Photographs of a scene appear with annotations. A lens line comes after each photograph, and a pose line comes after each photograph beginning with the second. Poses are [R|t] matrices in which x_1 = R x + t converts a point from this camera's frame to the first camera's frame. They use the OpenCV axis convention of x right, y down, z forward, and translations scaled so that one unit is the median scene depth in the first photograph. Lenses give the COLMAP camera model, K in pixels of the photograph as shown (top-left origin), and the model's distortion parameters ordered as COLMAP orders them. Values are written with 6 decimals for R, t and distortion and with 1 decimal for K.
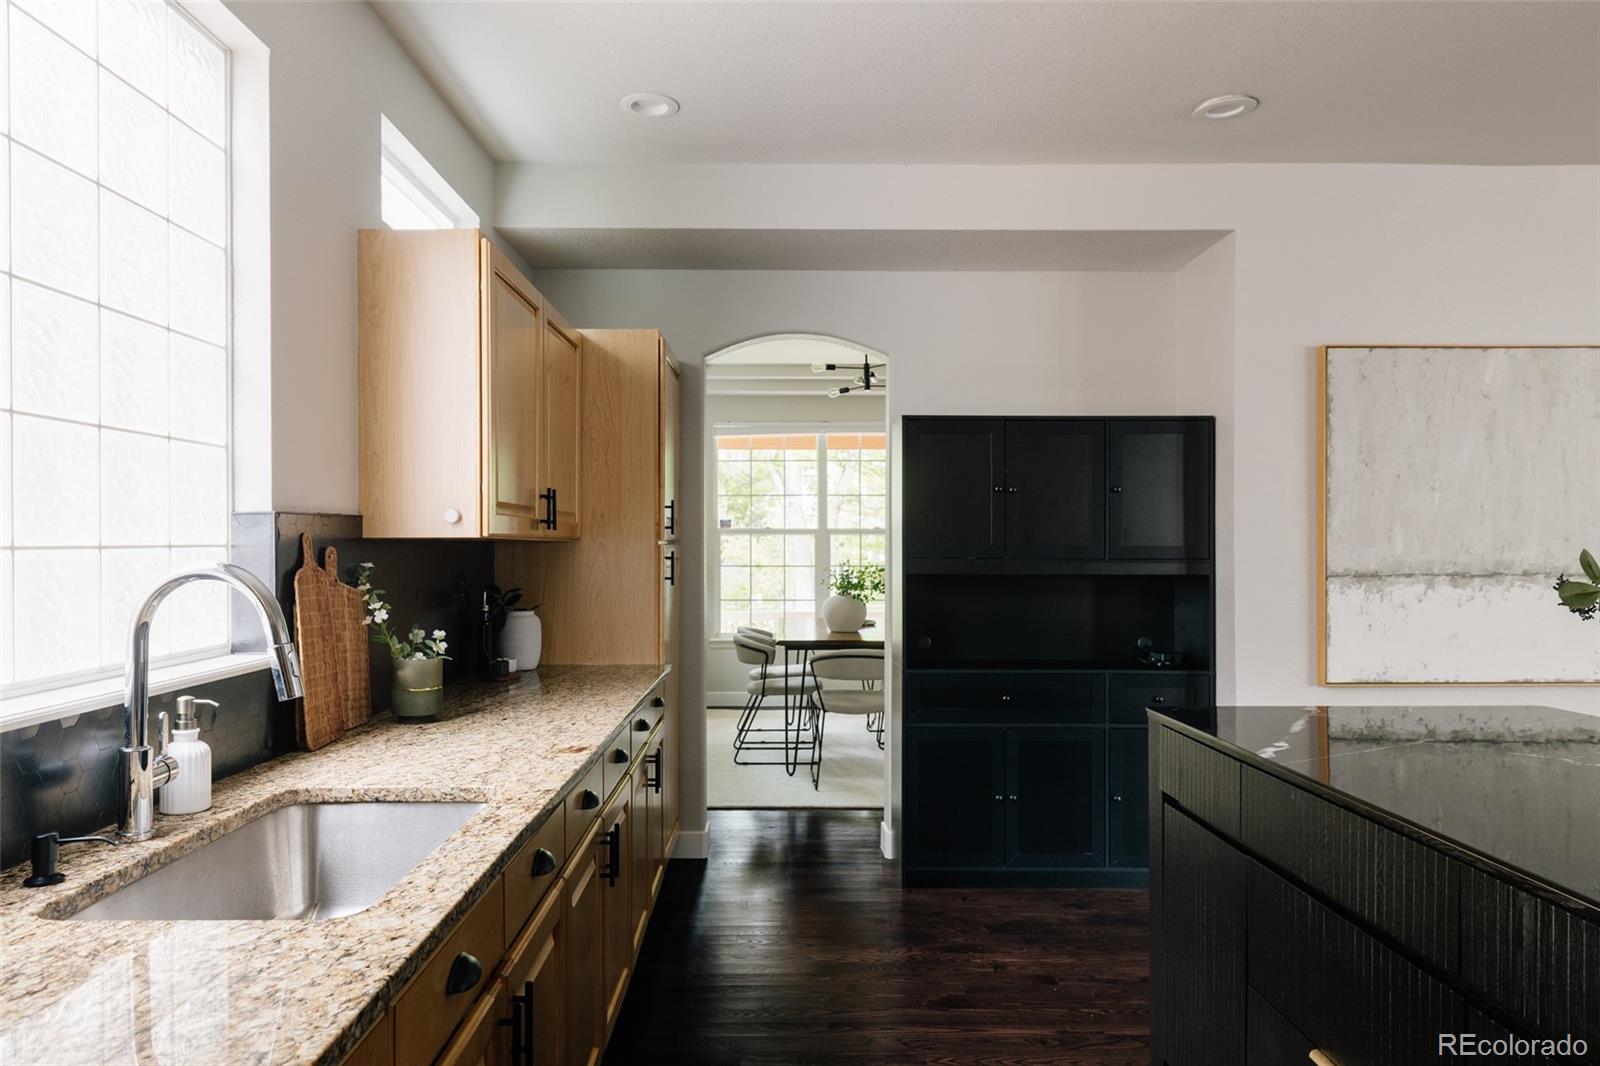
lens RADIAL K [[1064.9, 0, 799.8], [0, 1064.9, 544.6], [0, 0, 1]] dist [-0.012536, -0.002374]
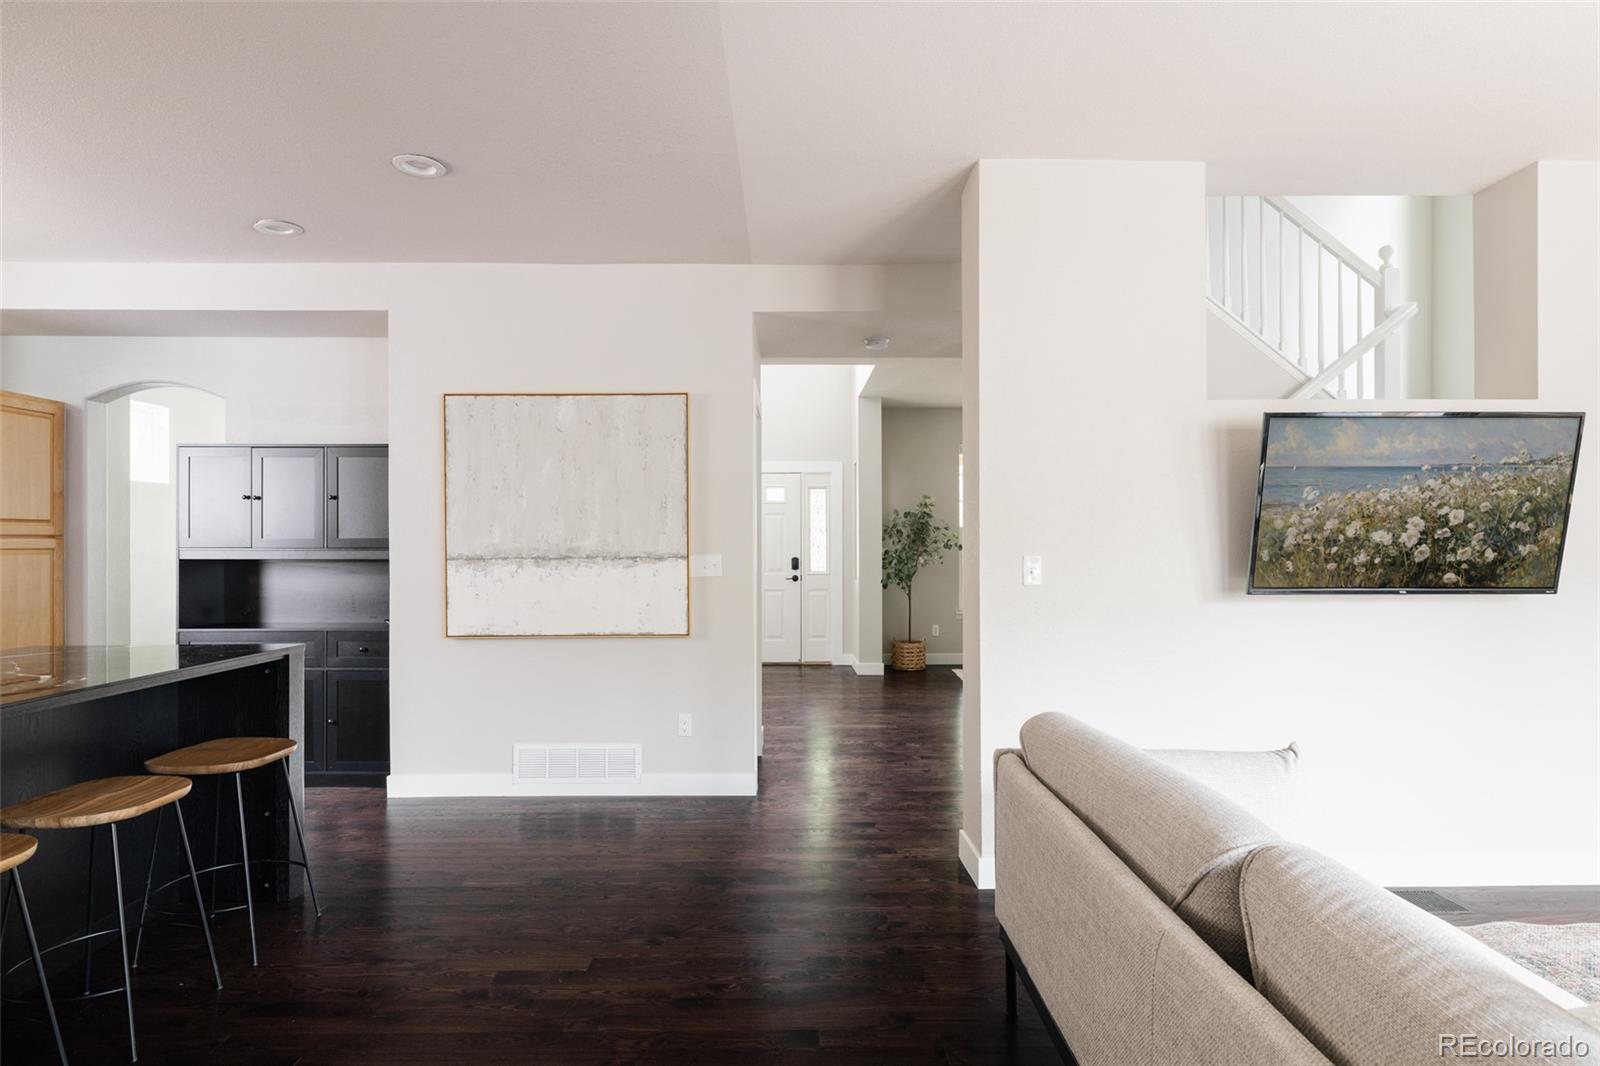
lens RADIAL K [[852.8, 0, 794.0], [0, 852.8, 534.4], [0, 0, 1]] dist [0.005252, 0.002224]
pose [[0.999895, -0.005060, 0.013579, 0.940687], [0.005070, 0.999987, -0.000745, 0.000145], [-0.013575, 0.000814, 0.999908, -0.127447]]
